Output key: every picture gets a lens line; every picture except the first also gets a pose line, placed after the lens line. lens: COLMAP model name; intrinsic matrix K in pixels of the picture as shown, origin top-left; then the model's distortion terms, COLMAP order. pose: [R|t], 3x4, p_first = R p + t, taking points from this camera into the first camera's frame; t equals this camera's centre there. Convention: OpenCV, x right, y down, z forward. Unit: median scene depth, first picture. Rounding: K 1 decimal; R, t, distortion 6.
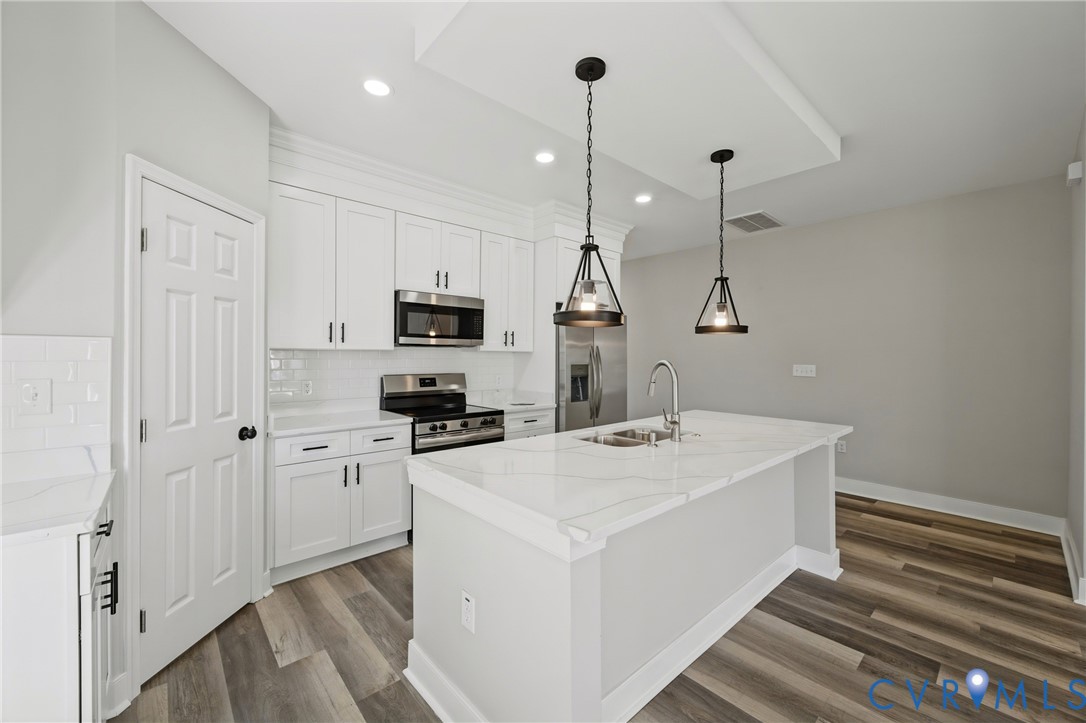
lens RADIAL K [[431.4, 0, 540.1], [0, 431.4, 358.4], [0, 0, 1]] dist [-0.008610, -0.000690]
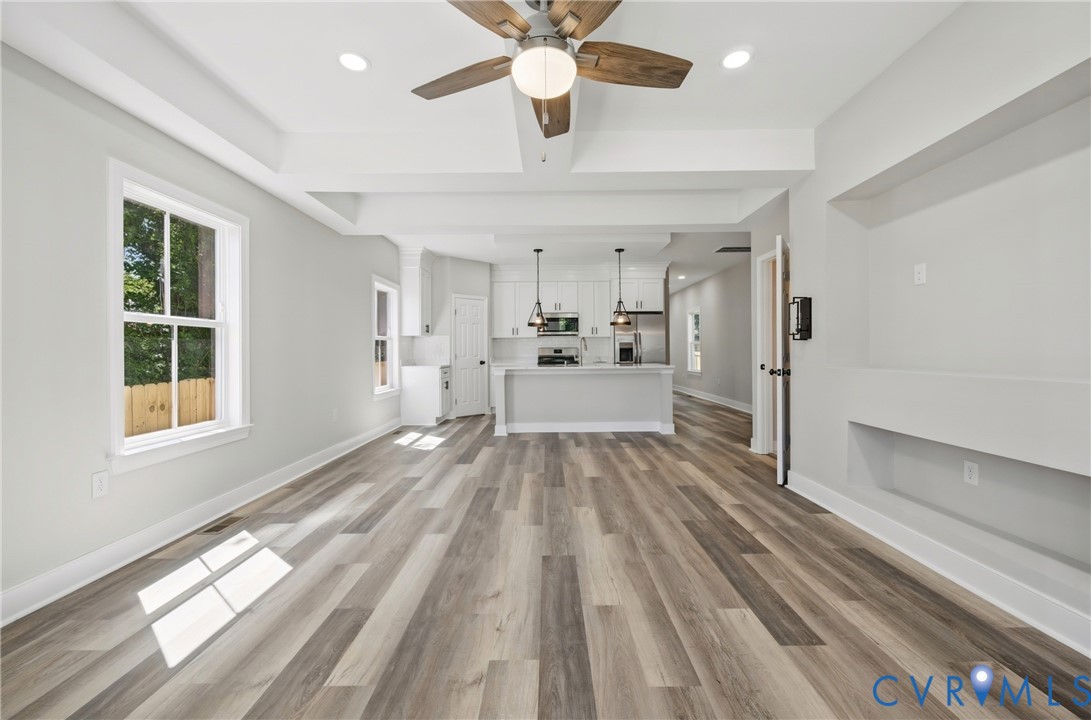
lens RADIAL K [[433.4, 0, 542.7], [0, 433.4, 353.0], [0, 0, 1]] dist [-0.008610, -0.000690]
pose [[0.736639, -0.009825, -0.676215, 1.240042], [0.006743, 0.999951, -0.007184, 0.079558], [0.676252, 0.000732, 0.736670, -0.751872]]
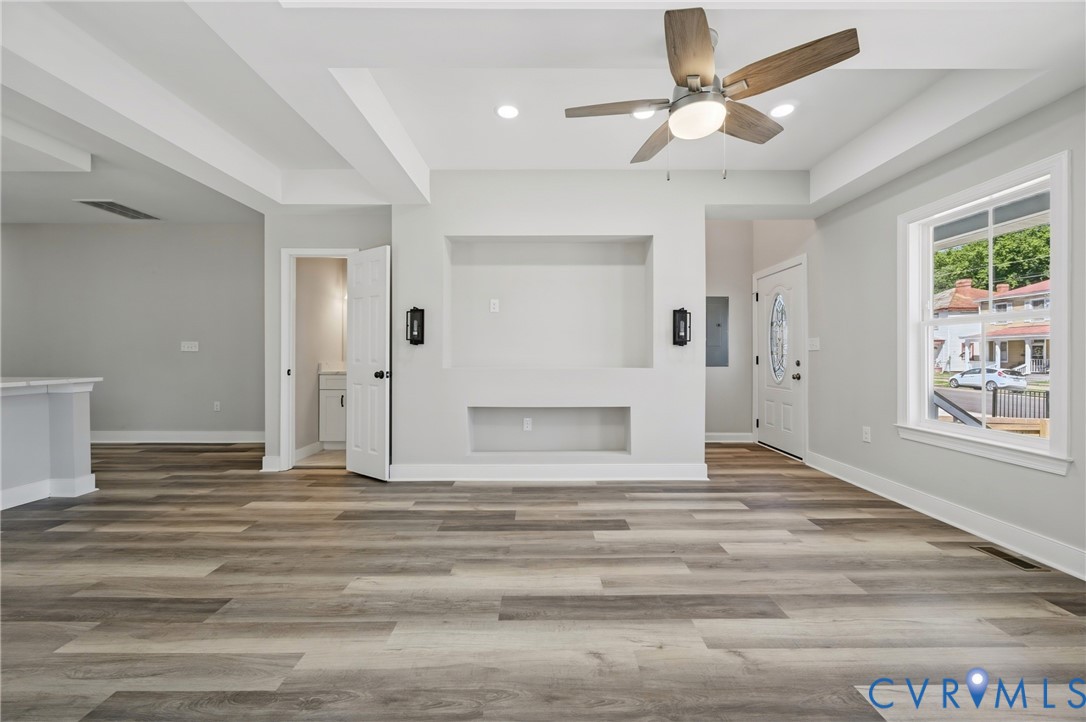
lens RADIAL K [[431.4, 0, 548.5], [0, 431.4, 354.6], [0, 0, 1]] dist [-0.008610, -0.000690]
pose [[0.654140, -0.002772, 0.756369, 0.462828], [0.009297, 0.999947, -0.004376, 0.081017], [-0.756317, 0.009895, 0.654131, -0.637188]]
